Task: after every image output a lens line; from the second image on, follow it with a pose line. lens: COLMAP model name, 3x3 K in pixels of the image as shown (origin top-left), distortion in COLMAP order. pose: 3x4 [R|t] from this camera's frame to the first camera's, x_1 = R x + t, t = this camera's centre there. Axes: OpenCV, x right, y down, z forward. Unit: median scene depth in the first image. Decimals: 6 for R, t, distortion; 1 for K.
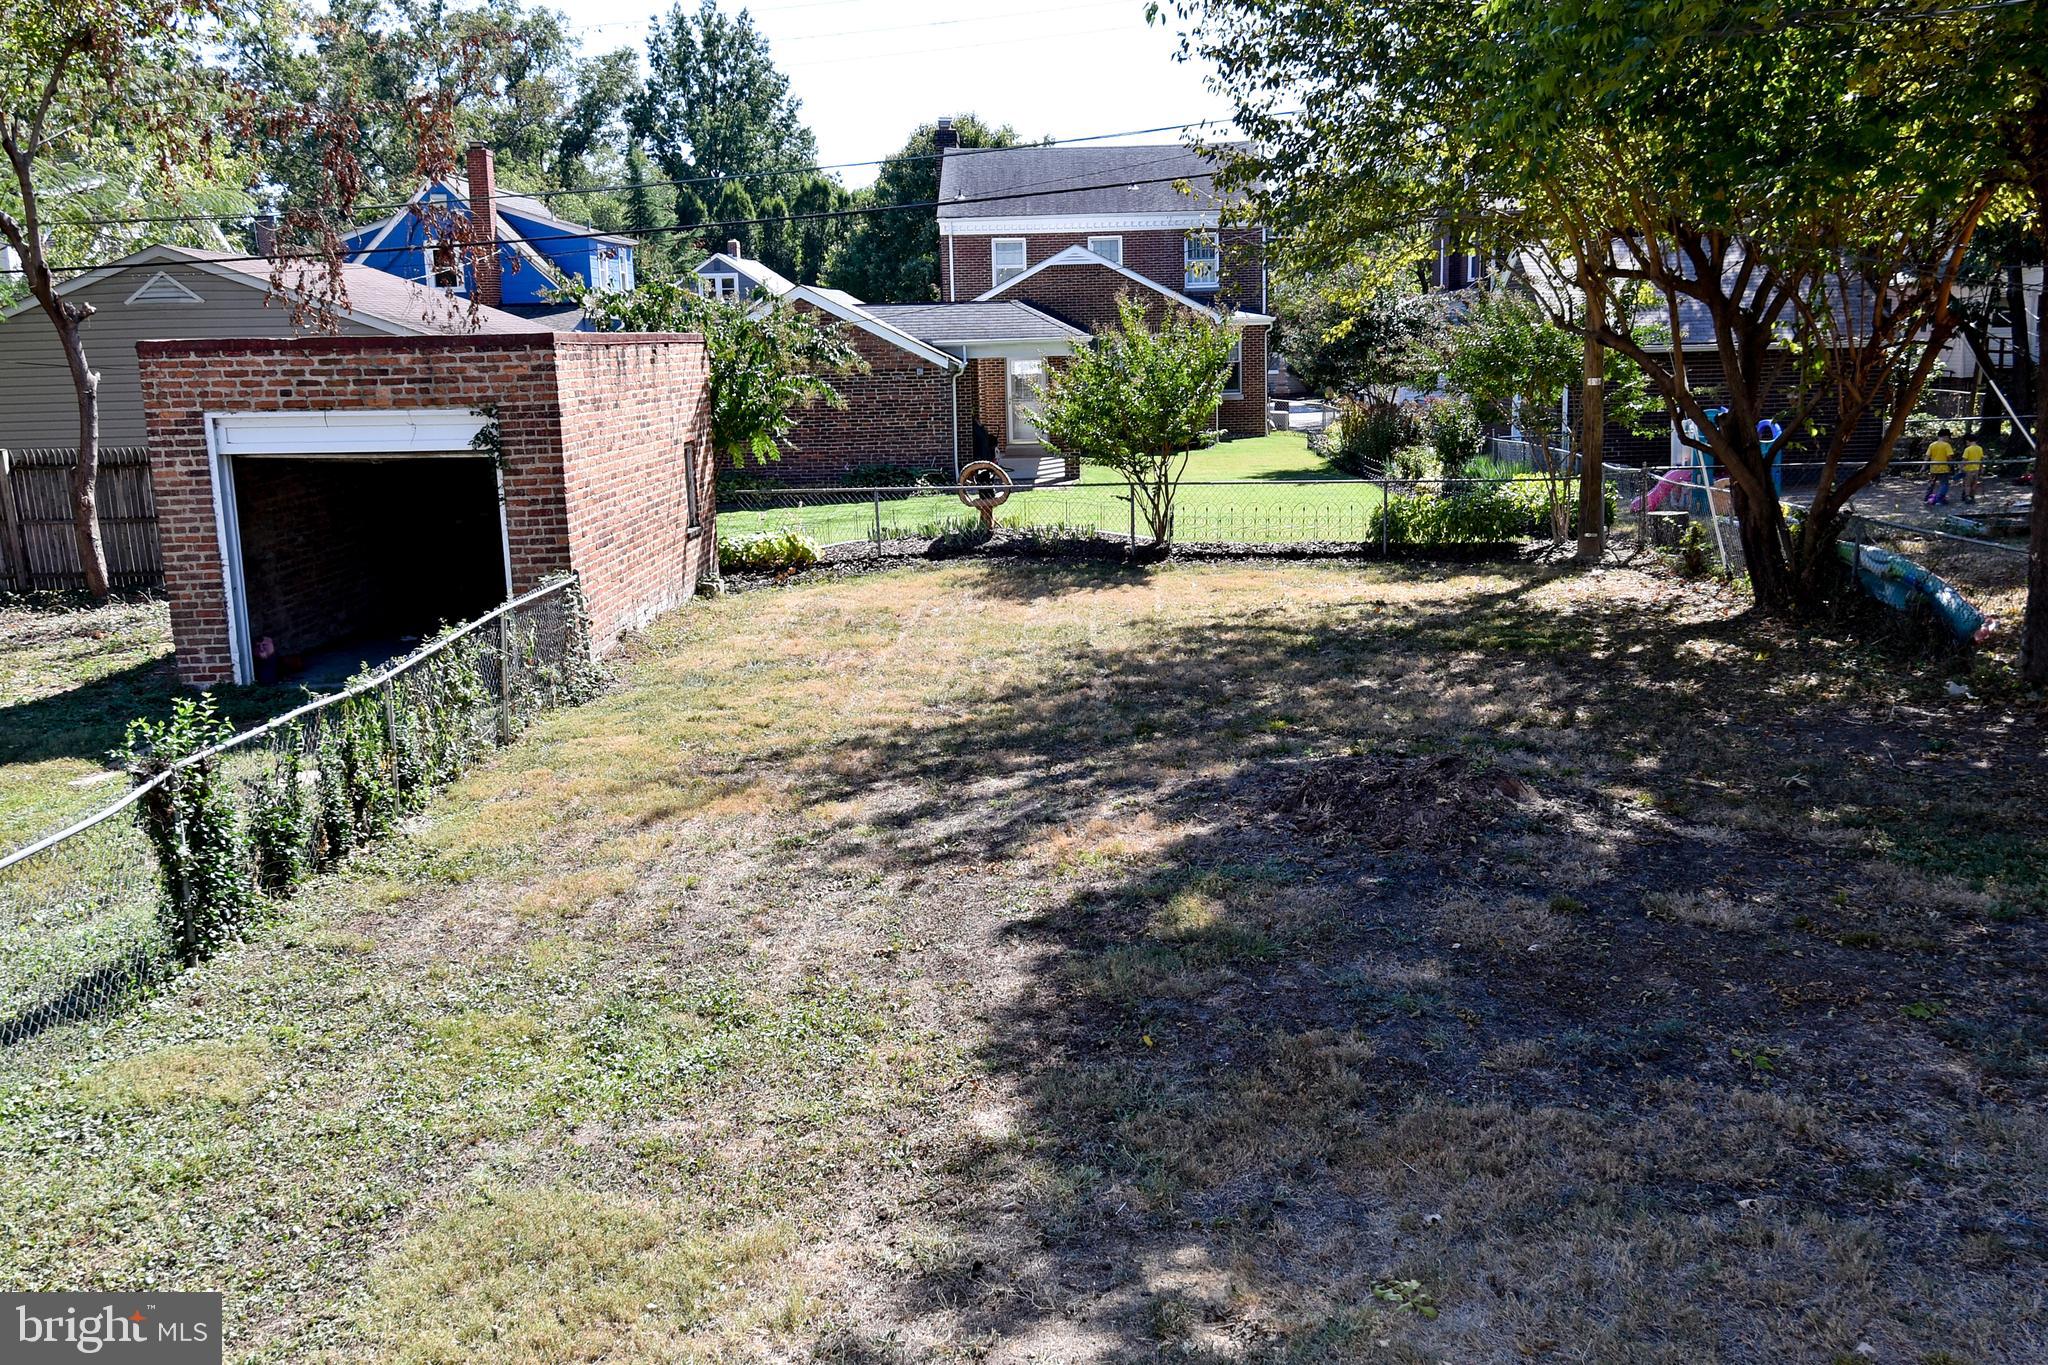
lens RADIAL K [[1803.2, 0, 1024.0], [0, 1803.2, 682.5], [0, 0, 1]] dist [0.014878, -0.001801]
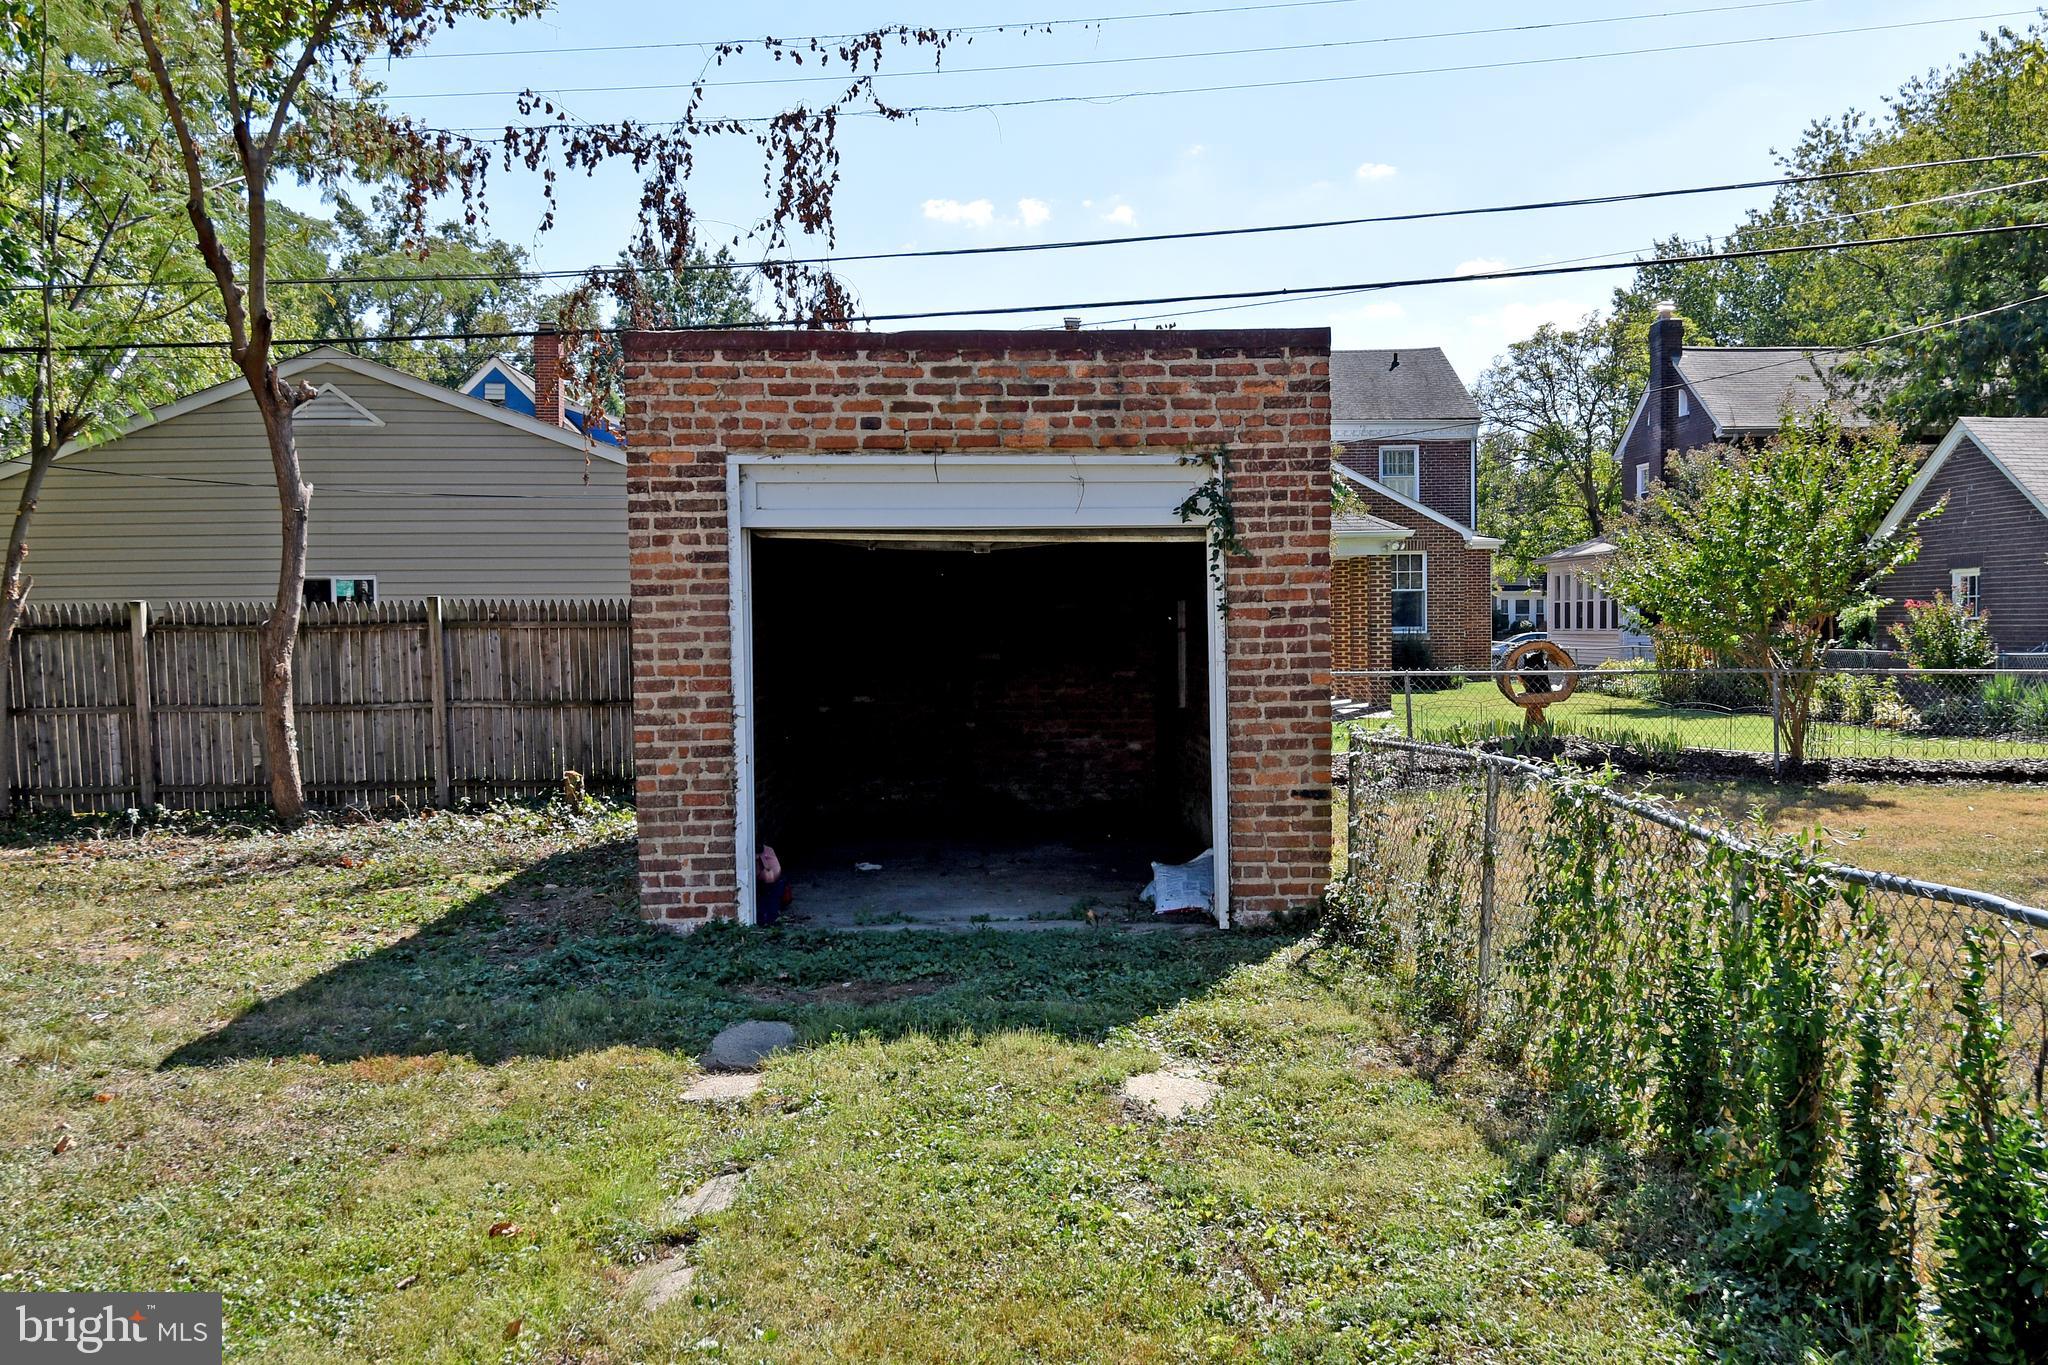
lens RADIAL K [[1975.2, 0, 1024.0], [0, 1975.2, 682.5], [0, 0, 1]] dist [0.064125, 0.000492]
pose [[0.999438, 0.010904, 0.031692, -0.374174], [-0.005877, 0.987962, -0.154585, 0.022368], [-0.032997, 0.154312, 0.987471, 0.371661]]
